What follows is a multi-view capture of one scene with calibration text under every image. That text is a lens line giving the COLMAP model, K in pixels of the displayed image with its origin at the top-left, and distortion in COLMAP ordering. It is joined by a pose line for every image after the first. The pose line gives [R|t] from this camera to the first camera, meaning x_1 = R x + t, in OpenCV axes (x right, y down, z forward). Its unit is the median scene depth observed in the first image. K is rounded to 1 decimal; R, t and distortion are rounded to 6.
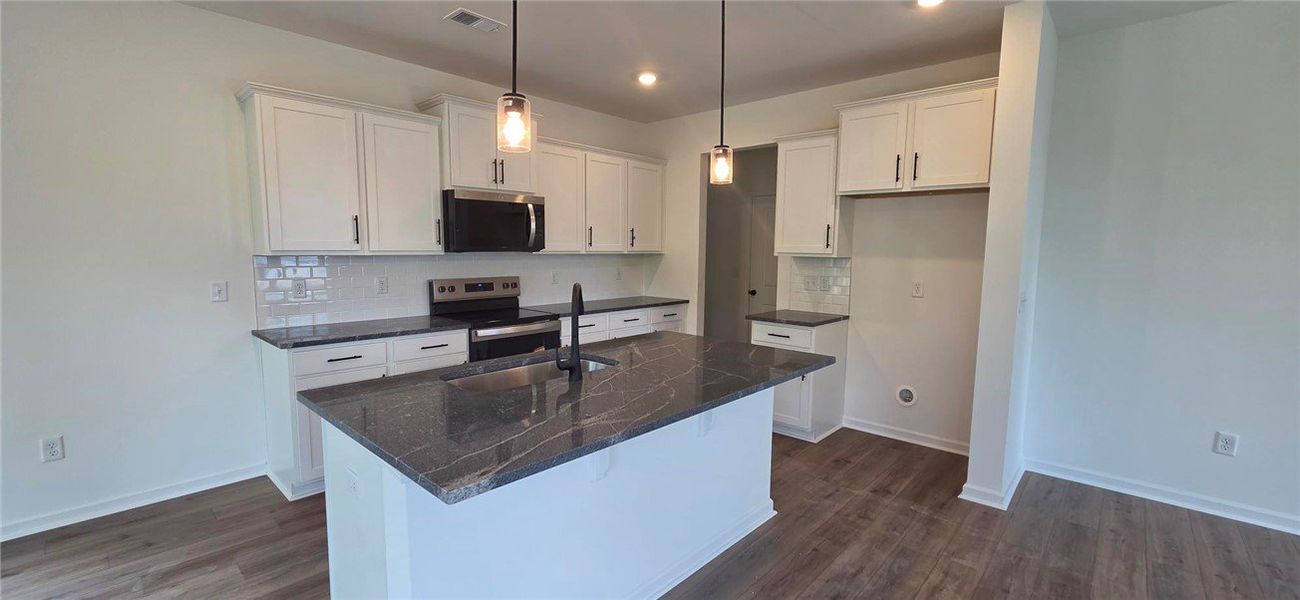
lens RADIAL K [[534.0, 0, 650.0], [0, 534.0, 300.0], [0, 0, 1]] dist [0.000776, 0.000712]
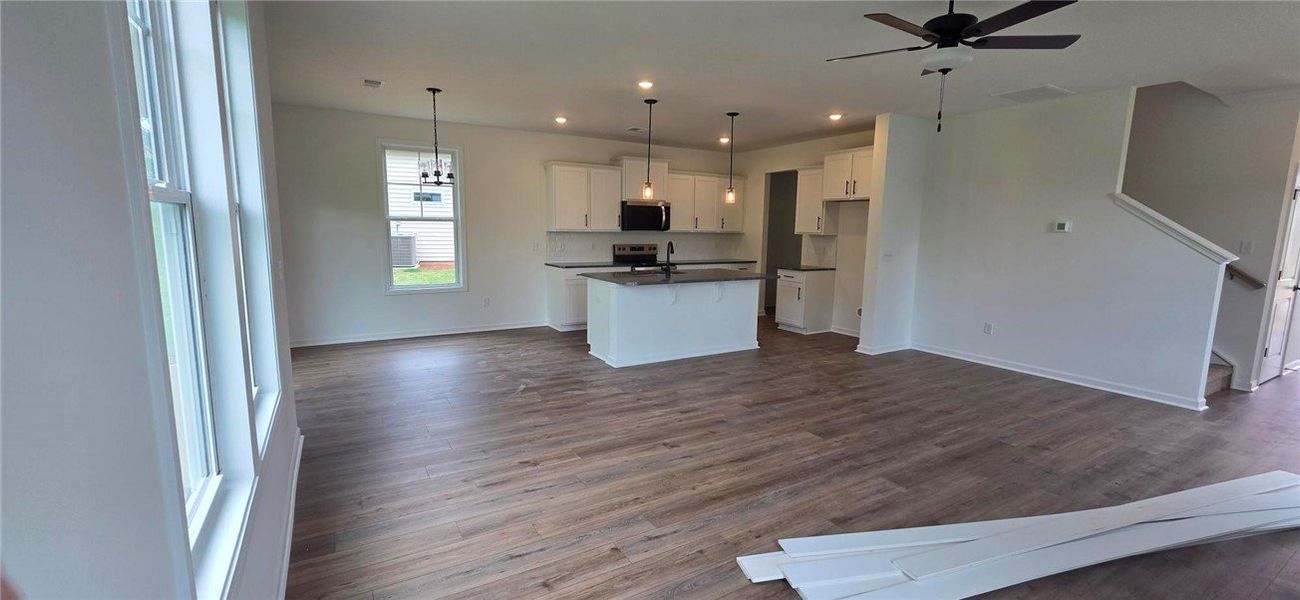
lens RADIAL K [[534.0, 0, 650.0], [0, 534.0, 300.0], [0, 0, 1]] dist [0.000776, 0.000712]
pose [[0.958933, 0.042134, -0.280484, 0.326887], [-0.032756, 0.998739, 0.038038, 0.100526], [0.281734, -0.027289, 0.959105, -1.001993]]
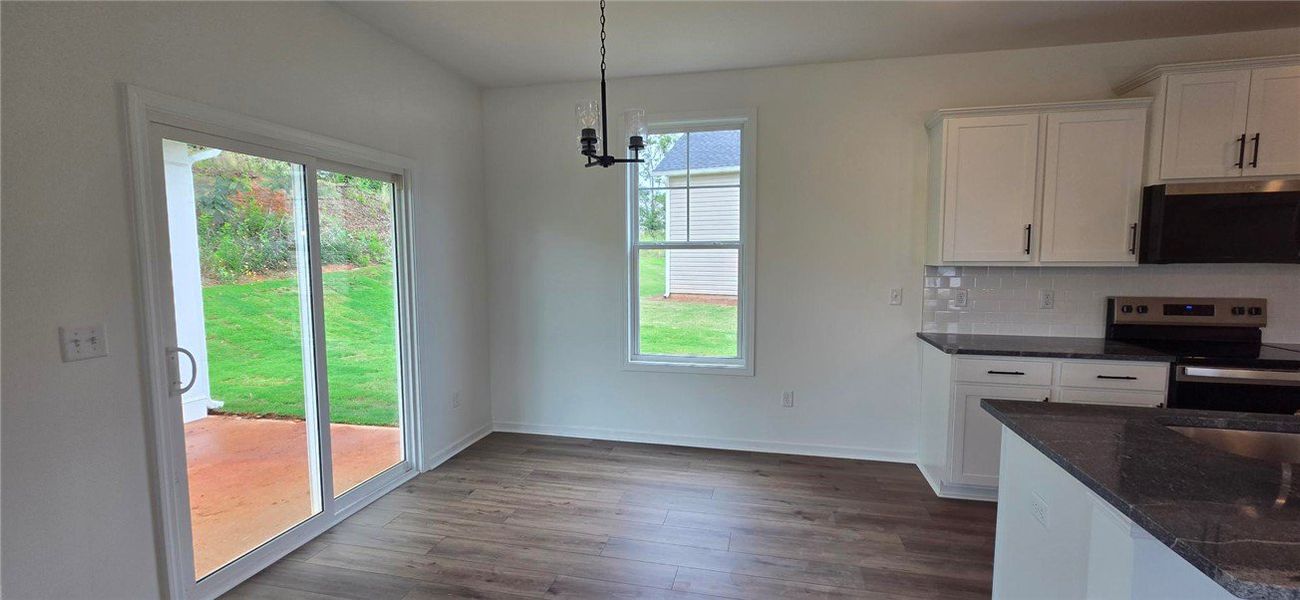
lens RADIAL K [[534.0, 0, 650.0], [0, 534.0, 300.0], [0, 0, 1]] dist [0.000776, 0.000712]
pose [[0.496780, 0.063687, -0.865537, -0.050587], [-0.080452, 0.996389, 0.027140, 0.003034], [0.864140, 0.056152, 0.500110, -0.040198]]
